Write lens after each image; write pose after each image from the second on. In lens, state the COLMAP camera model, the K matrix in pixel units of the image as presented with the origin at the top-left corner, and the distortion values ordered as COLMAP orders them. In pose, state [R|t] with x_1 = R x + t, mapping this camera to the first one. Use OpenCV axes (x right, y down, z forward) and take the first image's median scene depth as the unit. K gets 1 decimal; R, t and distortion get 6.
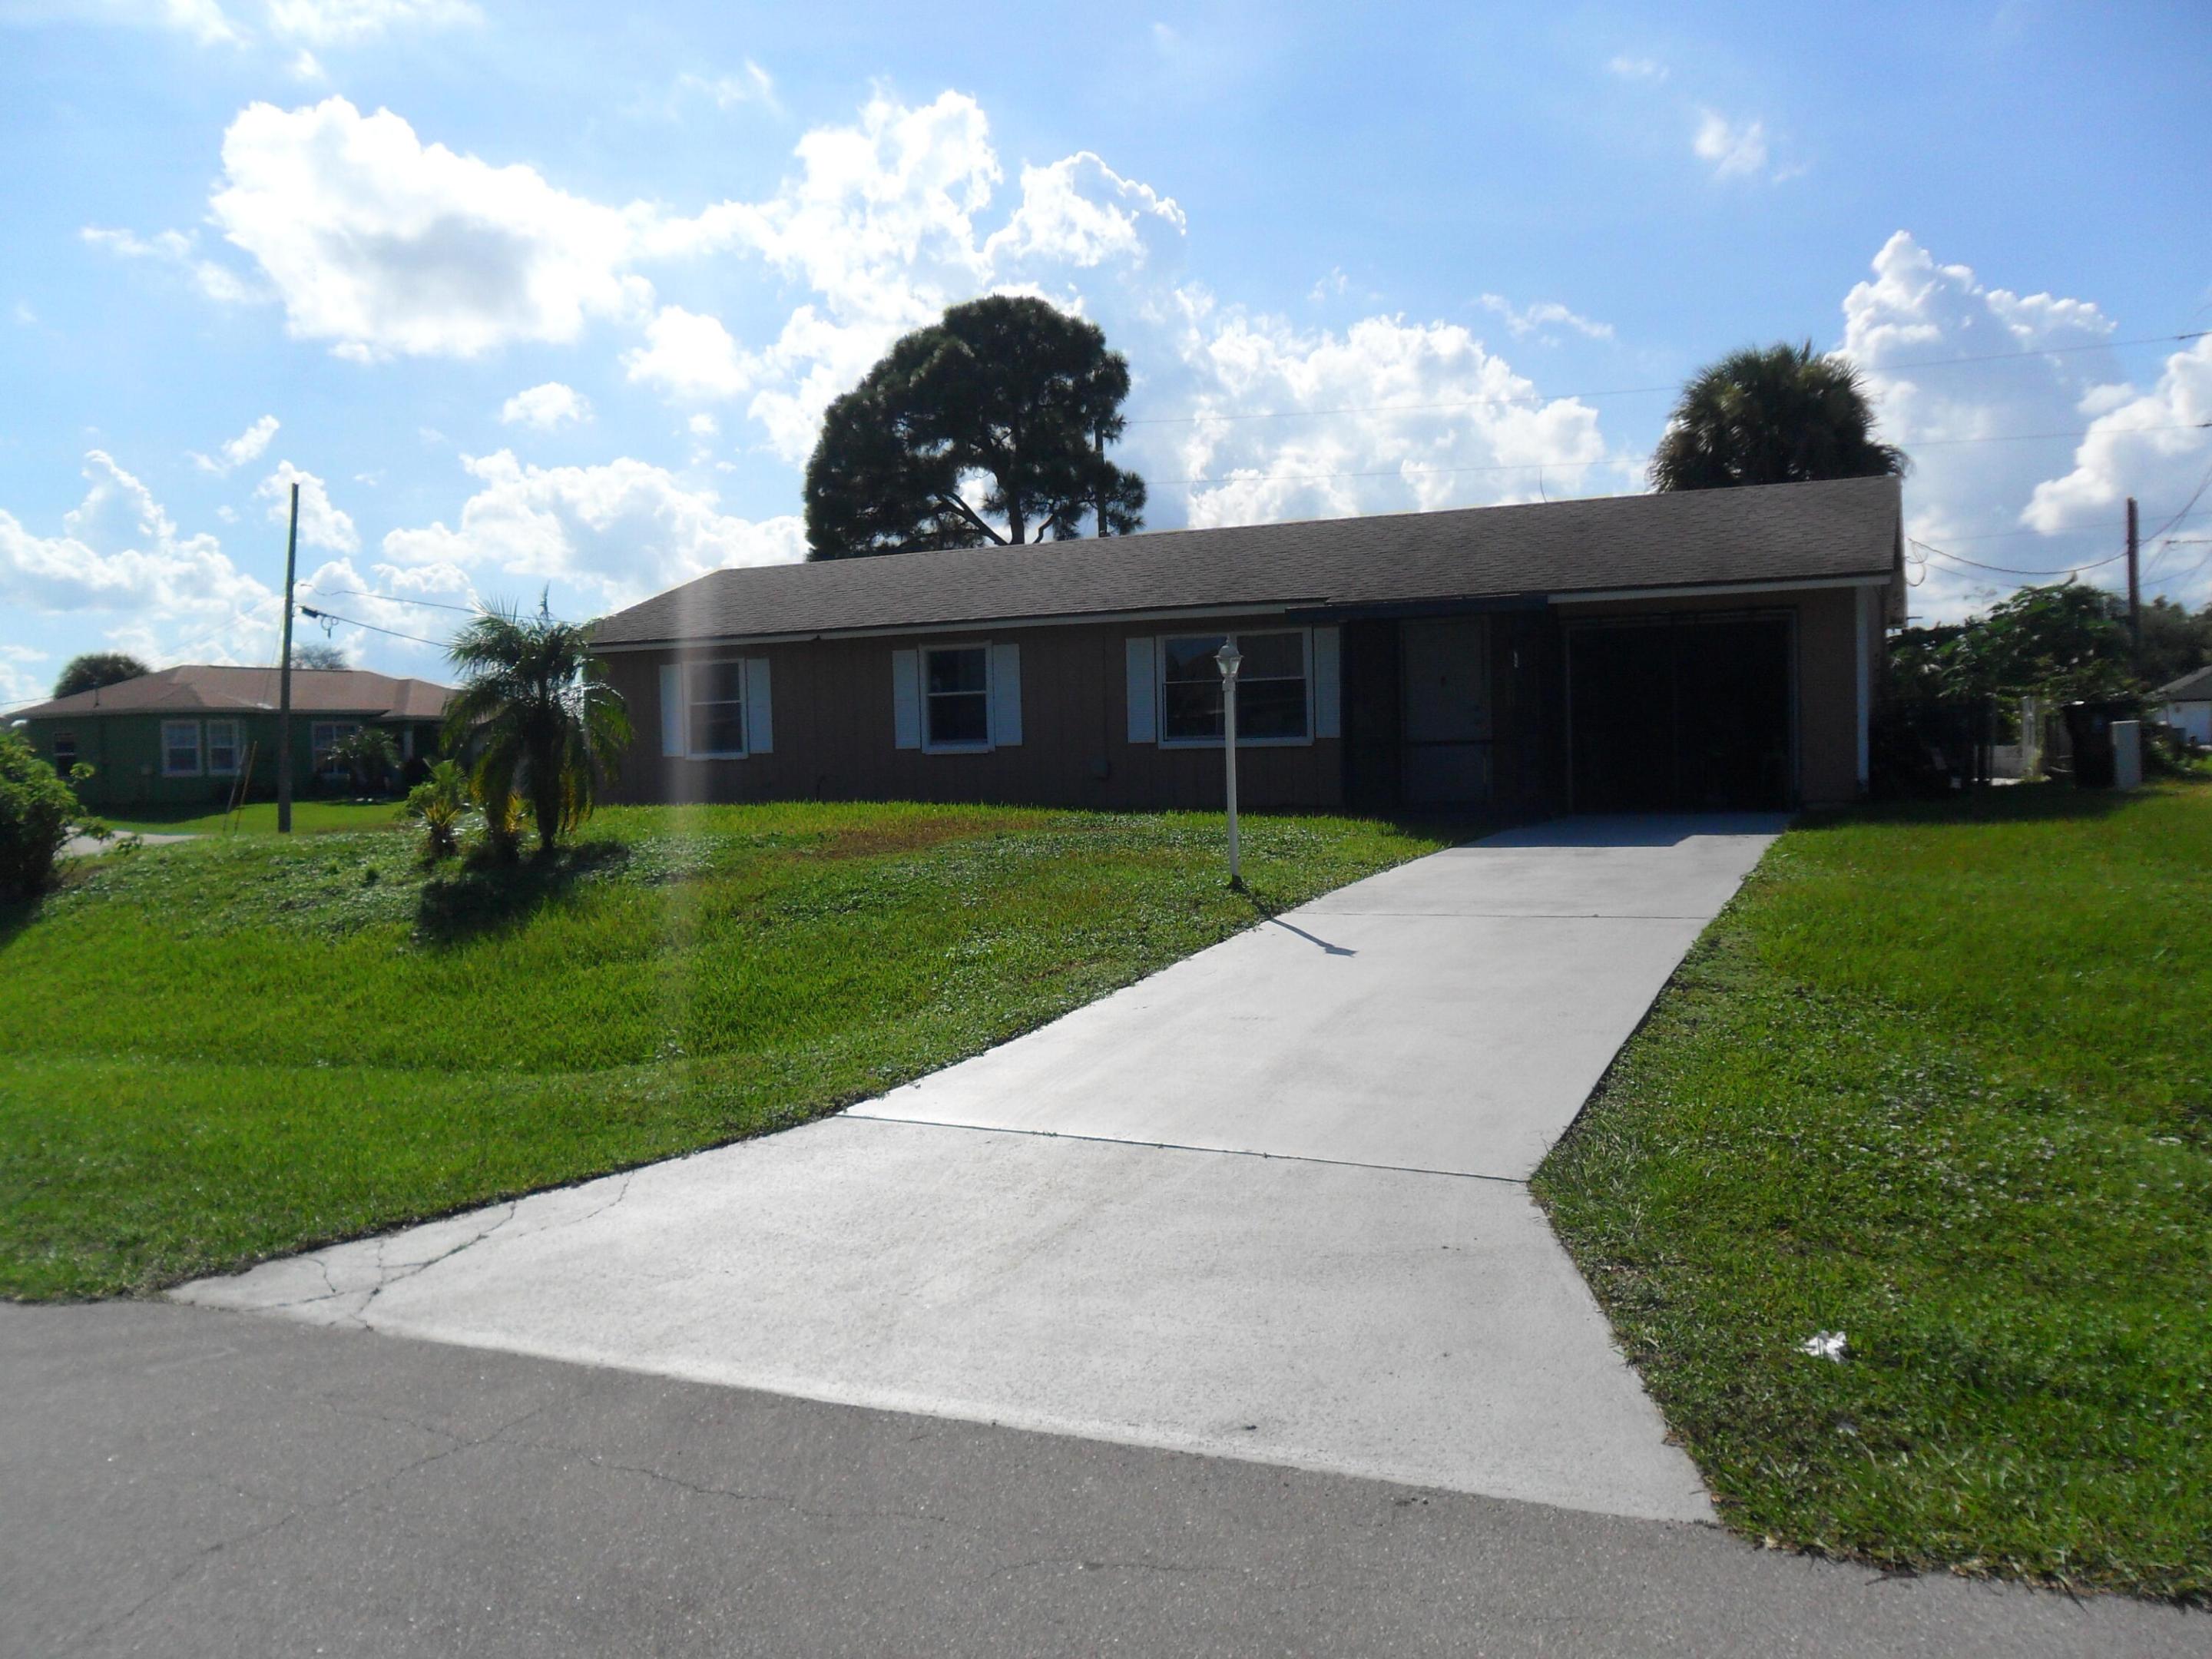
lens RADIAL K [[1802.9, 0, 1106.0], [0, 1802.9, 829.5], [0, 0, 1]] dist [-0.034954, 0.045318]
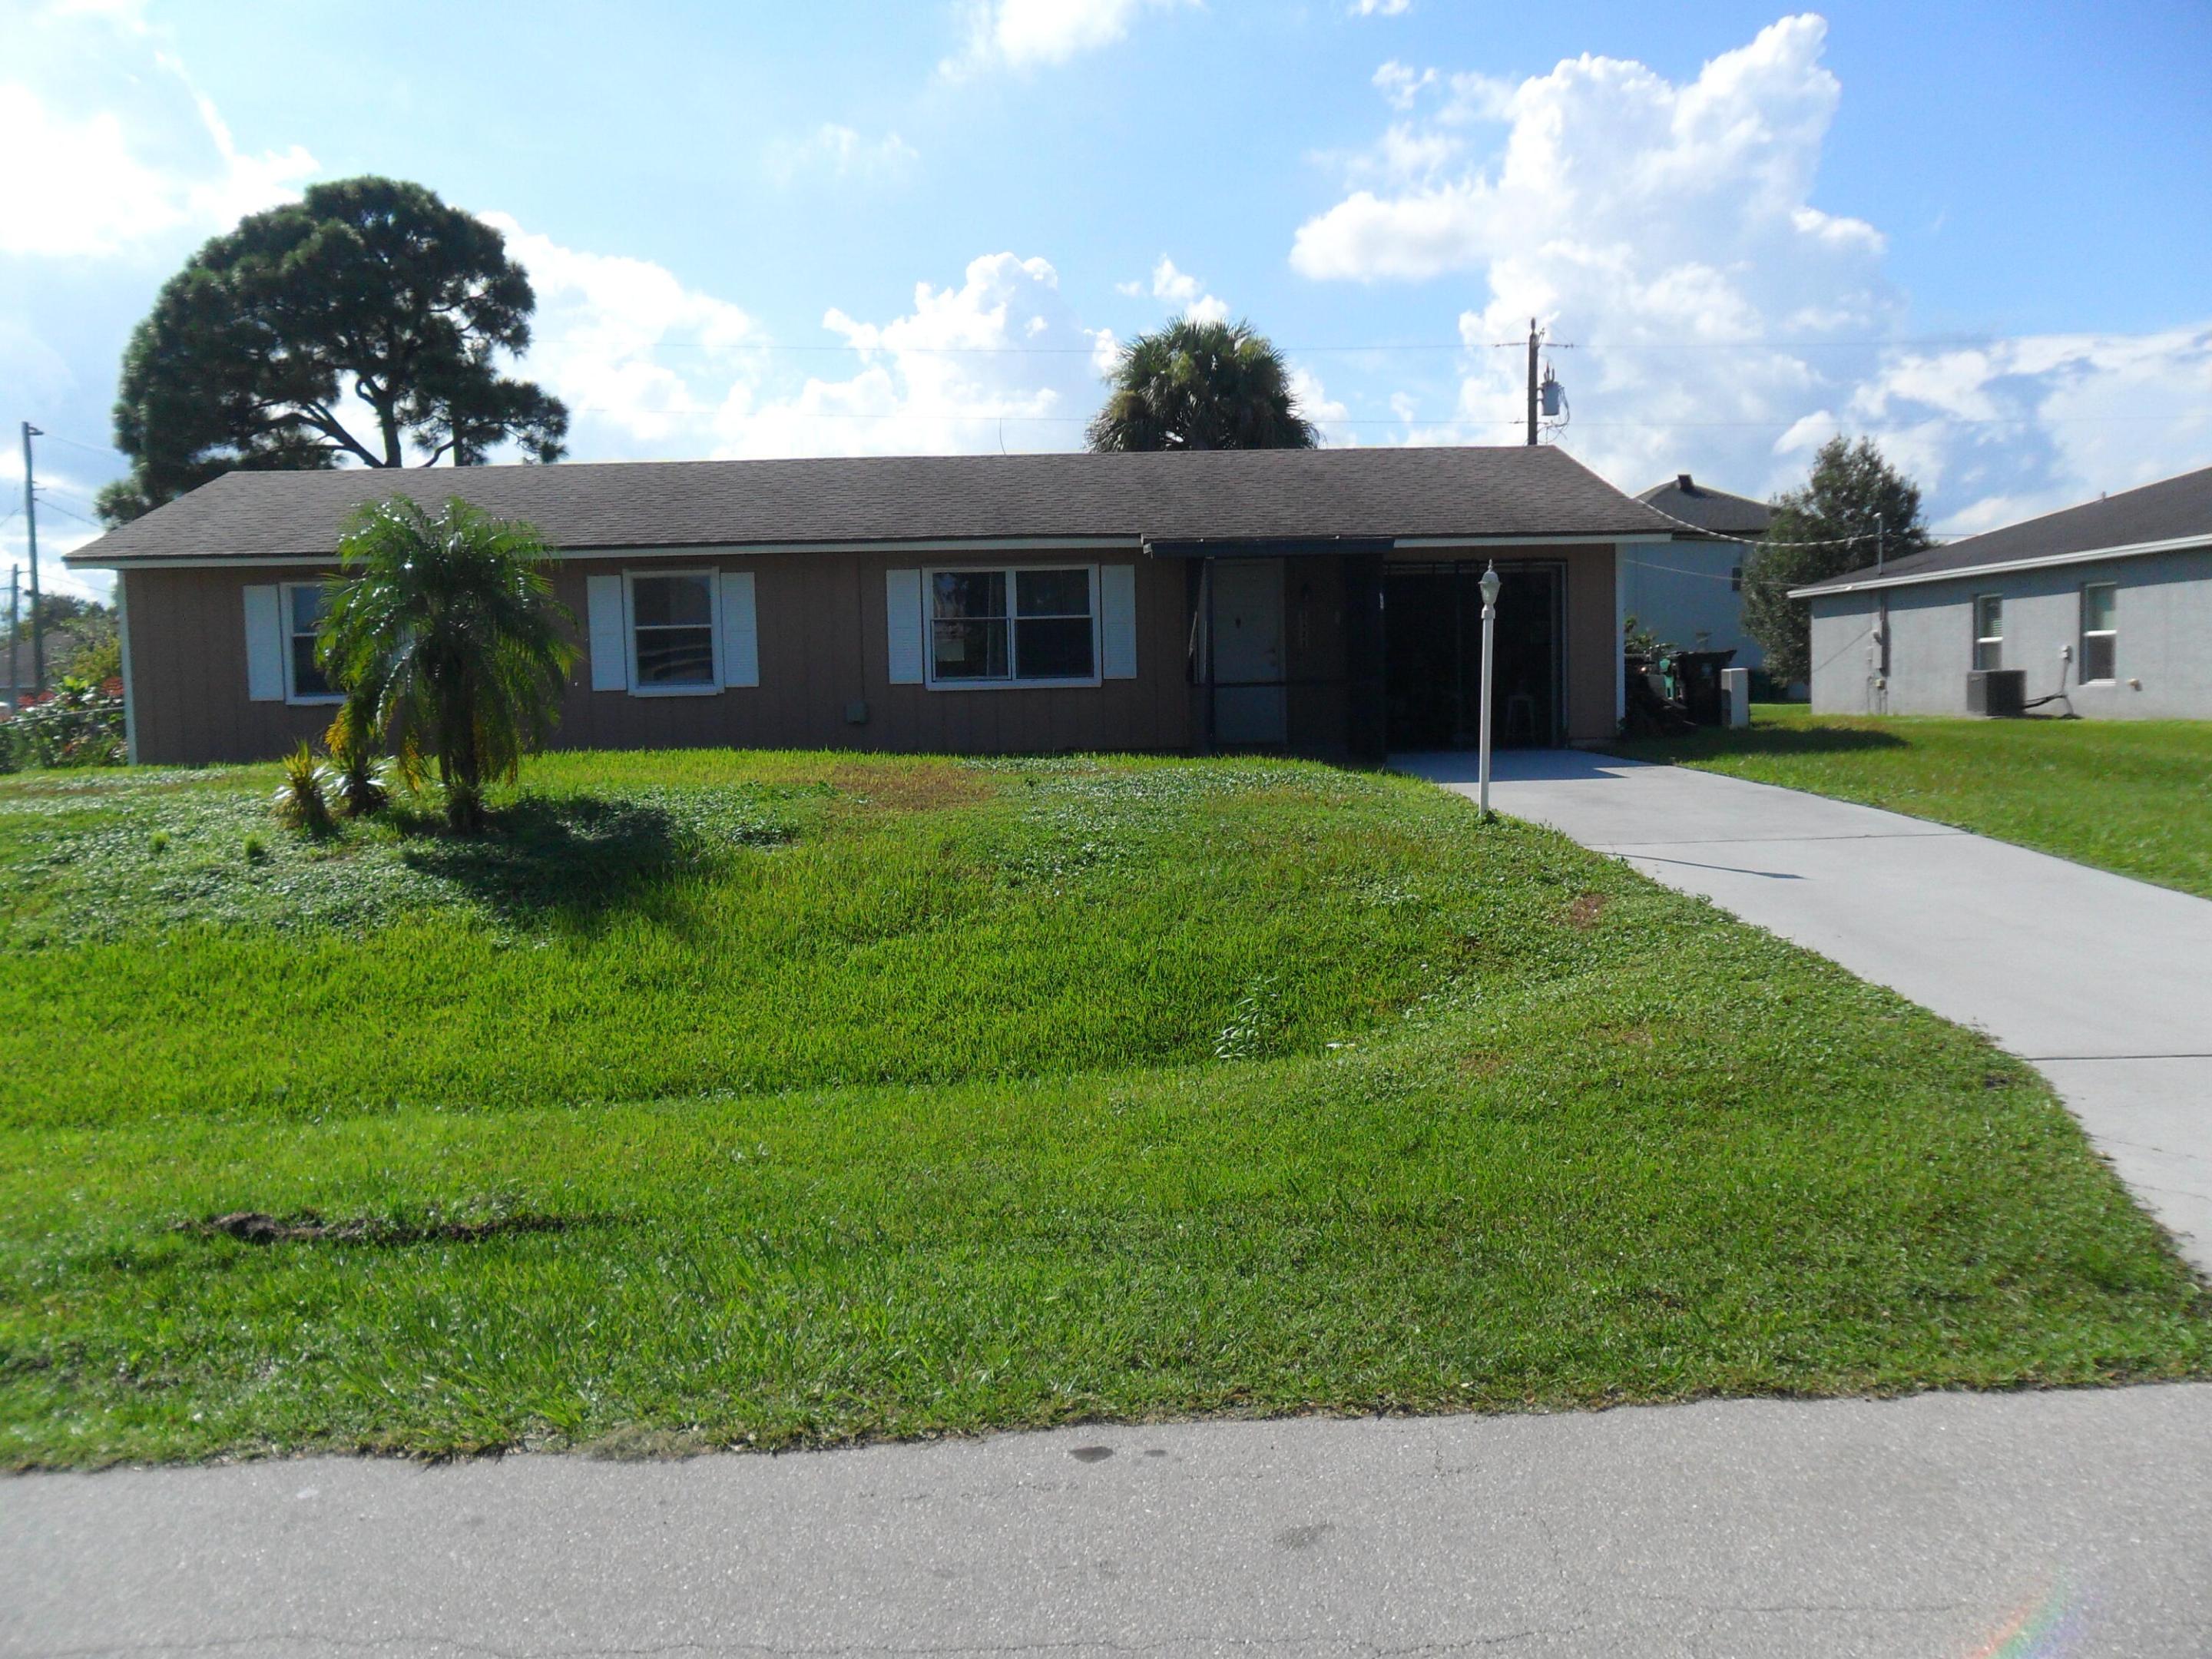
lens RADIAL K [[1802.9, 0, 1106.0], [0, 1802.9, 829.5], [0, 0, 1]] dist [-0.034954, 0.045318]
pose [[0.891131, -0.031252, 0.452669, -0.270772], [0.020759, 0.999389, 0.028131, 0.002272], [-0.453272, -0.015671, 0.891235, 0.113718]]
